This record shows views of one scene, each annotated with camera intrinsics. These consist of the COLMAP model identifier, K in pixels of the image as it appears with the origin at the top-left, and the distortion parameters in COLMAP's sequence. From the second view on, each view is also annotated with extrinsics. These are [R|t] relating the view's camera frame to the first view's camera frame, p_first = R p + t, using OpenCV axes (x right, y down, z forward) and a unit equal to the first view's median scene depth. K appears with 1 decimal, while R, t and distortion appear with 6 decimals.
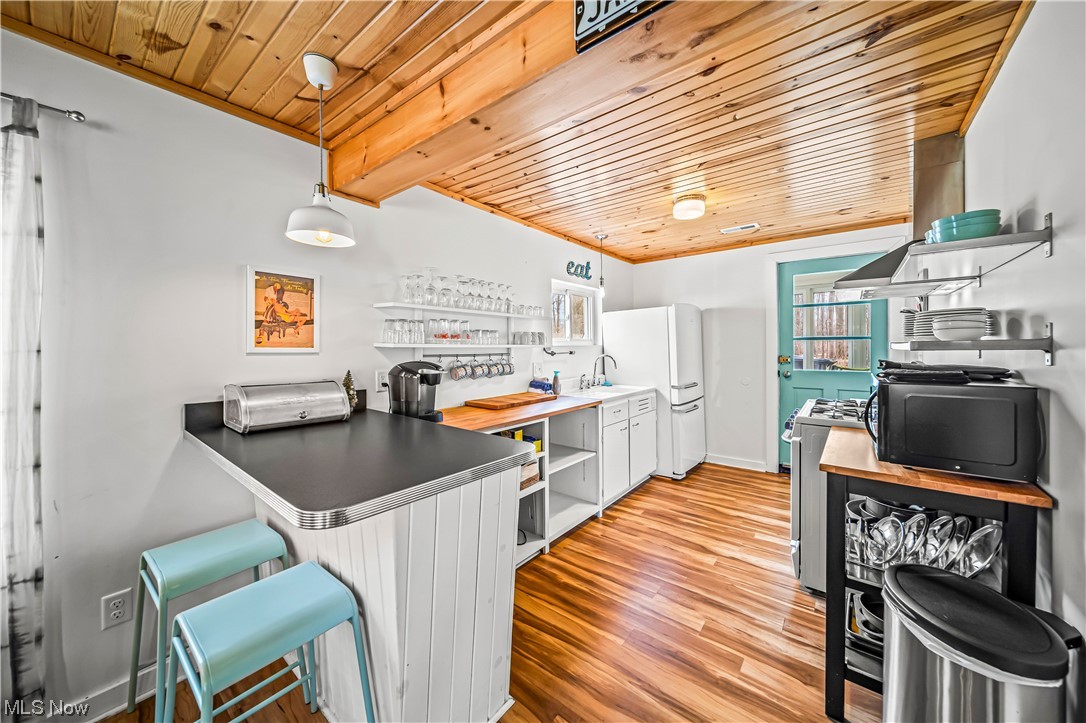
lens RADIAL K [[382.7, 0, 546.1], [0, 382.7, 349.3], [0, 0, 1]] dist [-0.002833, -0.000372]
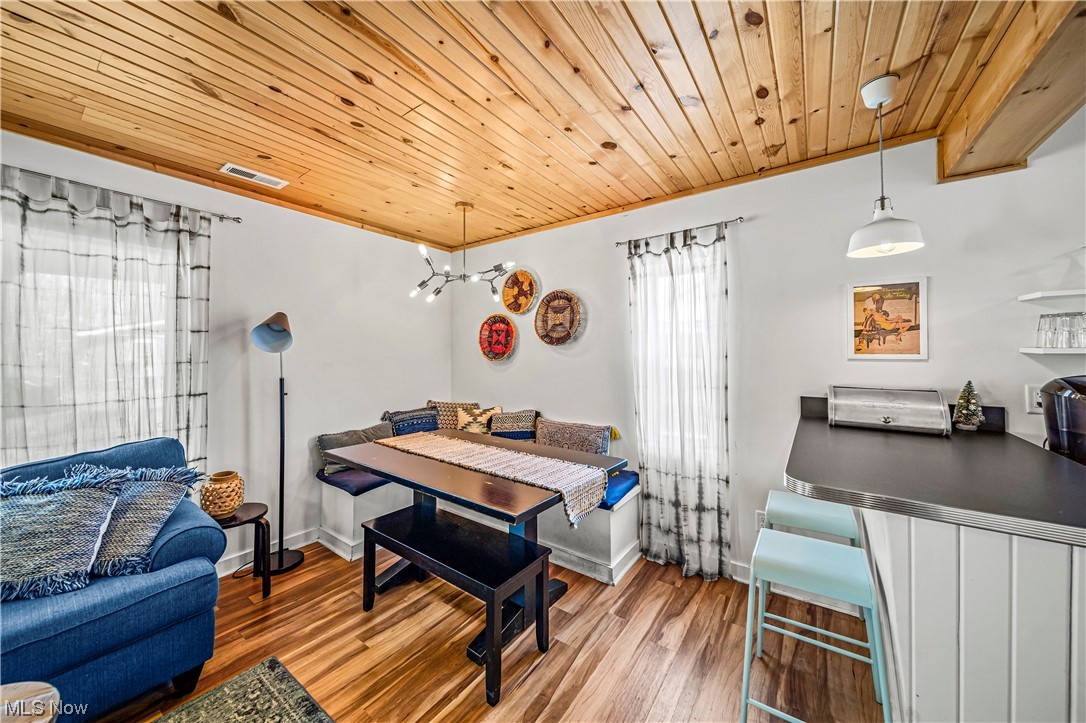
lens RADIAL K [[382.1, 0, 543.6], [0, 382.1, 347.5], [0, 0, 1]] dist [-0.001120, -0.000264]
pose [[0.044171, -0.015090, -0.998910, 0.307732], [0.000856, 0.999886, -0.015067, -0.008032], [0.999024, -0.000189, 0.044179, 0.025585]]
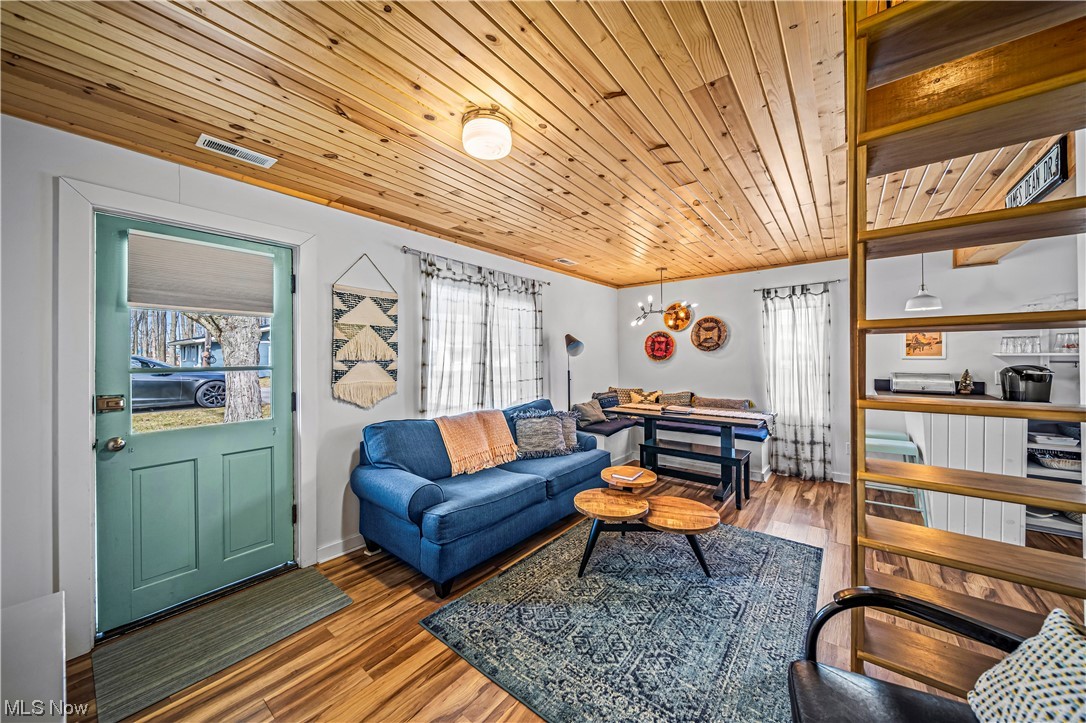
lens RADIAL K [[377.8, 0, 542.4], [0, 377.8, 357.5], [0, 0, 1]] dist [-0.002690, -0.000362]
pose [[-0.017789, 0.004695, -0.999831, 1.294286], [0.004926, 0.999977, 0.004608, -0.015515], [0.999830, -0.004843, -0.017812, -0.934902]]
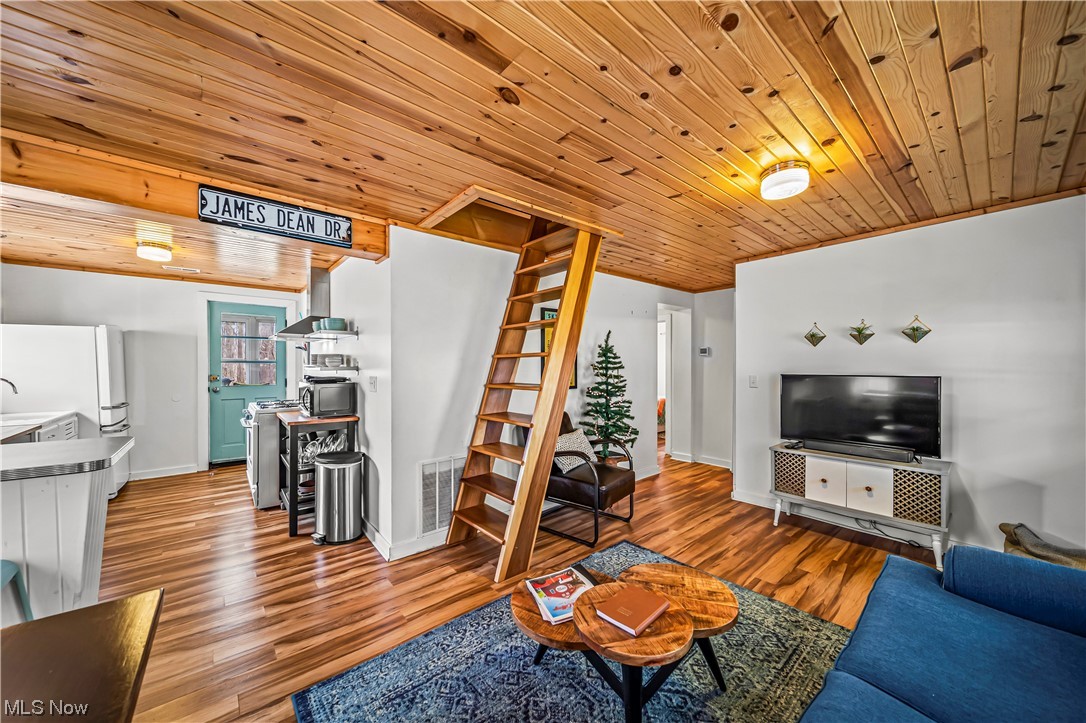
lens RADIAL K [[391.2, 0, 536.7], [0, 391.2, 367.5], [0, 0, 1]] dist [0.000946, 0.000009]
pose [[0.204544, 0.001795, 0.978856, -0.850818], [0.002366, 0.999994, -0.002328, -0.005410], [-0.978854, 0.002792, 0.204539, -0.615156]]
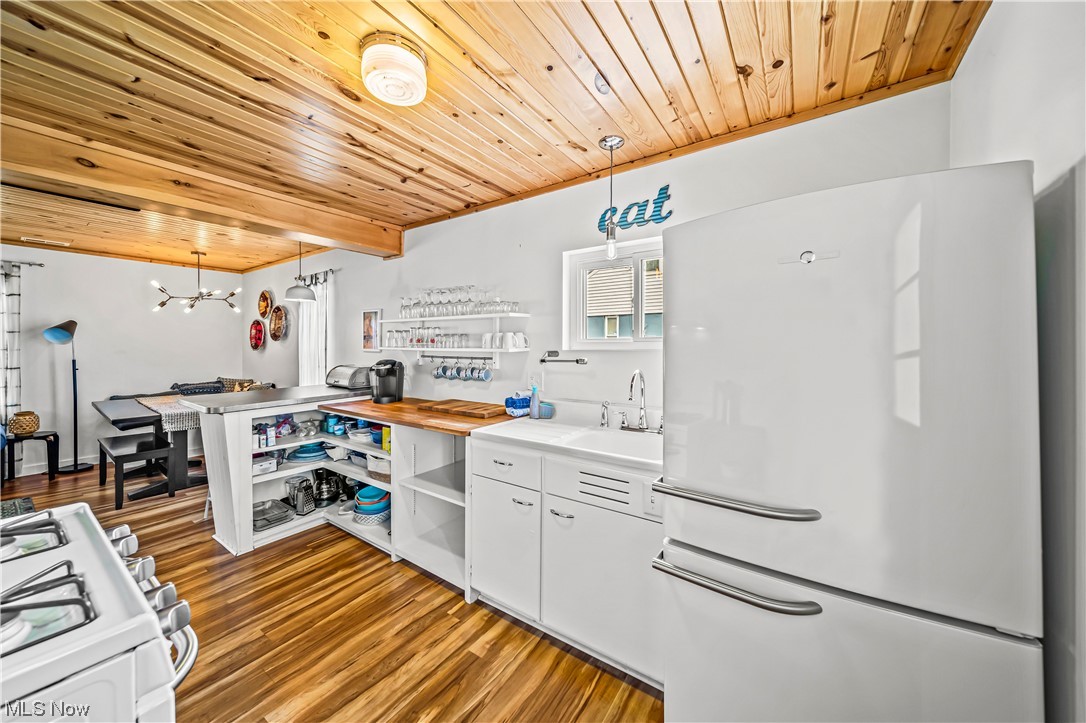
lens RADIAL K [[382.7, 0, 546.1], [0, 382.7, 349.3], [0, 0, 1]] dist [-0.002833, -0.000372]
pose [[0.067241, 0.015644, -0.997614, 1.316297], [-0.008398, 0.999851, 0.015113, -0.038523], [0.997701, 0.007362, 0.067363, 1.739977]]
